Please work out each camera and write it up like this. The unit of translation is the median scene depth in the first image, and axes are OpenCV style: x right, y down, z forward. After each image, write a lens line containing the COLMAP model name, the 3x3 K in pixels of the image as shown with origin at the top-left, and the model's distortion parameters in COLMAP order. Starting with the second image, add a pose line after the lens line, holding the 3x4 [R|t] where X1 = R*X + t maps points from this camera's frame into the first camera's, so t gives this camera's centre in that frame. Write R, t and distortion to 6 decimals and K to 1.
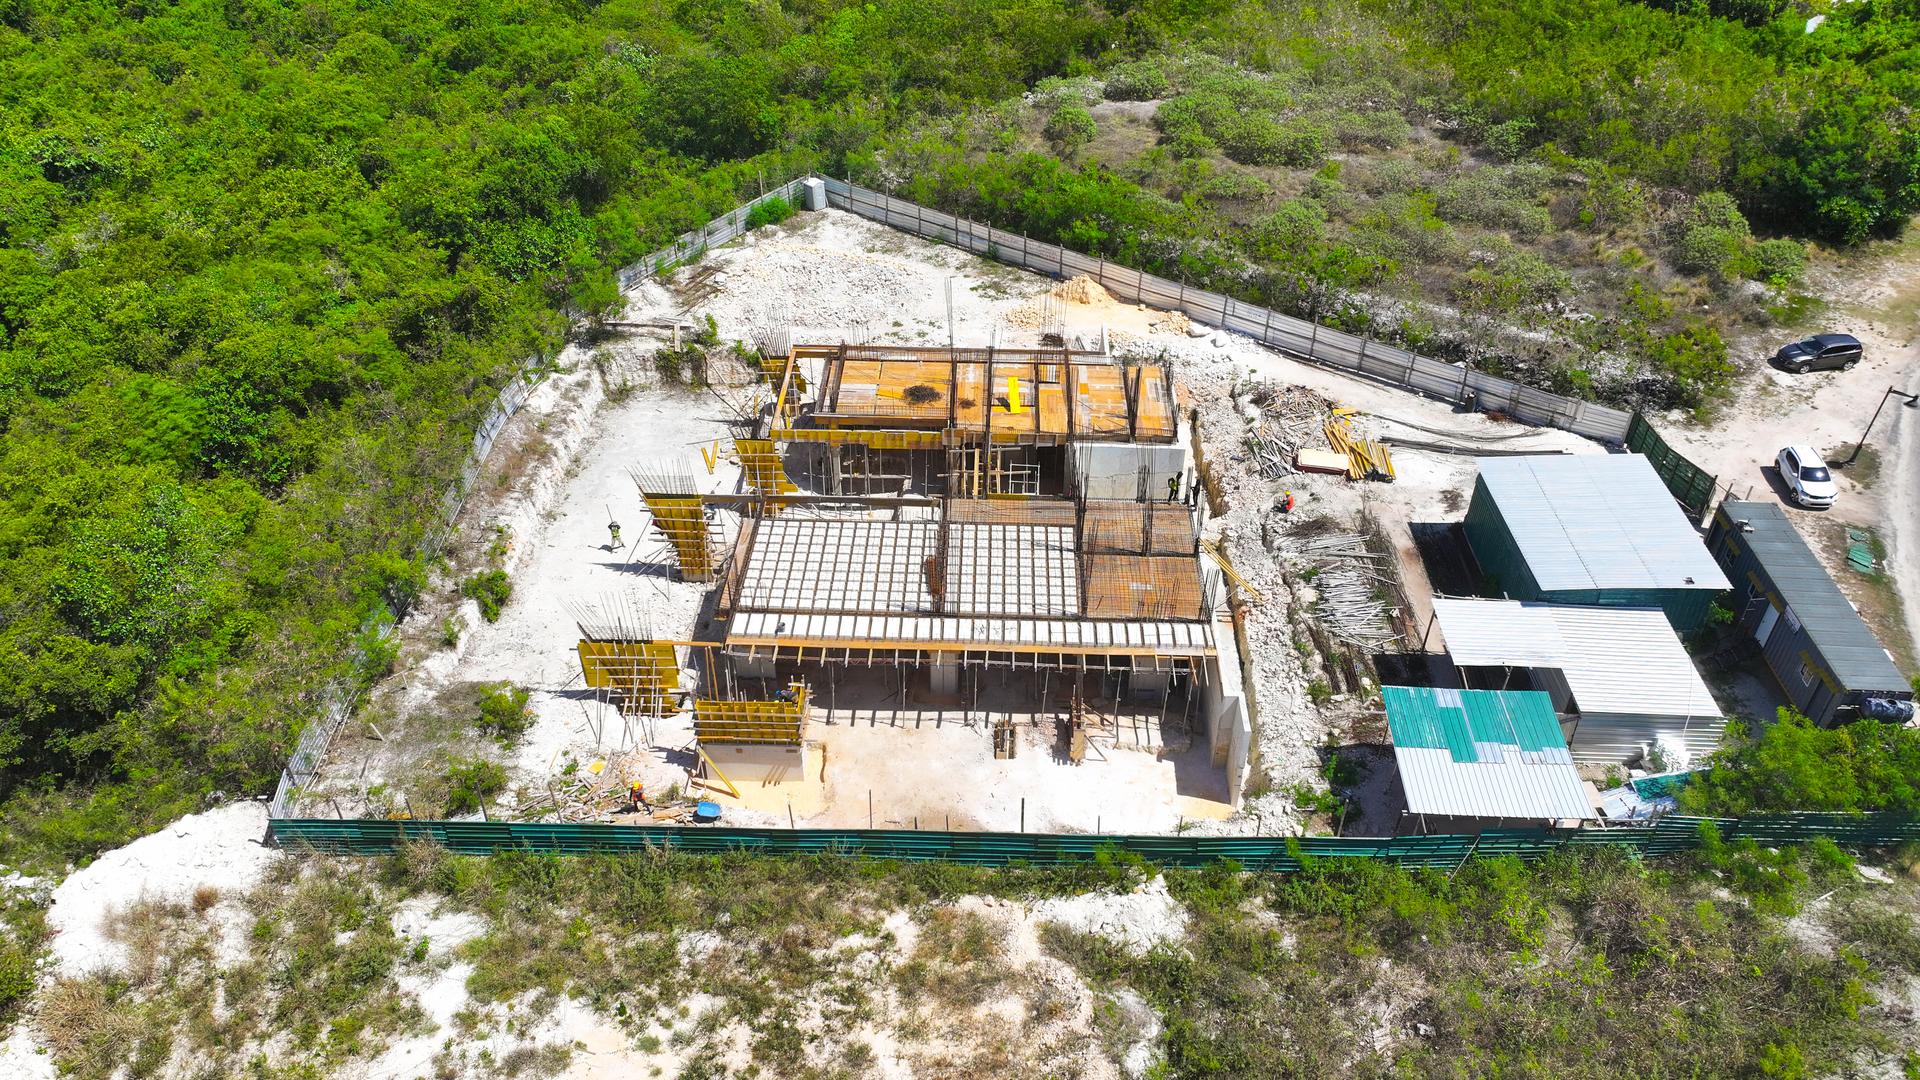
lens RADIAL K [[1345.4, 0, 968.1], [0, 1345.4, 533.3], [0, 0, 1]] dist [0.000482, 0.012802]
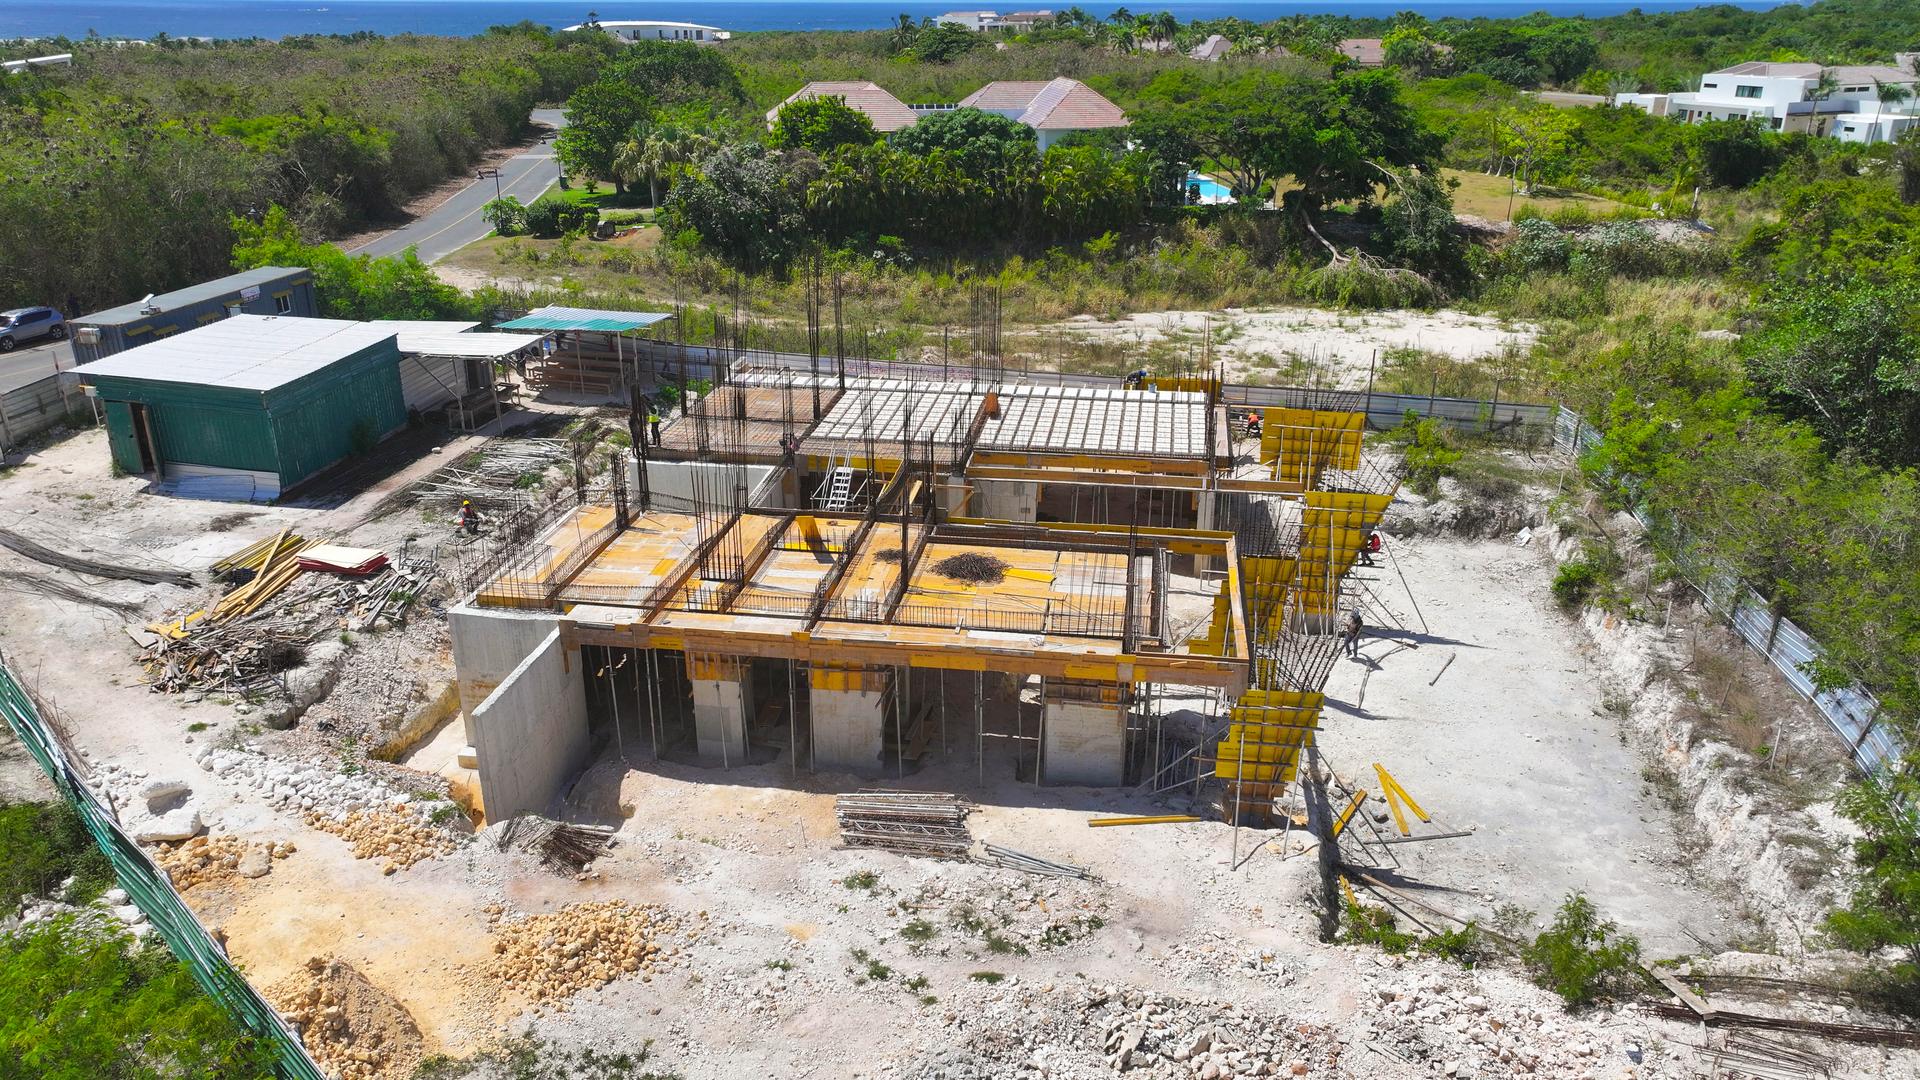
lens RADIAL K [[1345.4, 0, 968.1], [0, 1345.4, 533.3], [0, 0, 1]] dist [0.000482, 0.012802]
pose [[-0.993139, -0.050702, 0.105373, -0.097846], [0.063190, 0.525528, 0.848426, -0.616330], [-0.098393, 0.849264, -0.518719, 1.386354]]
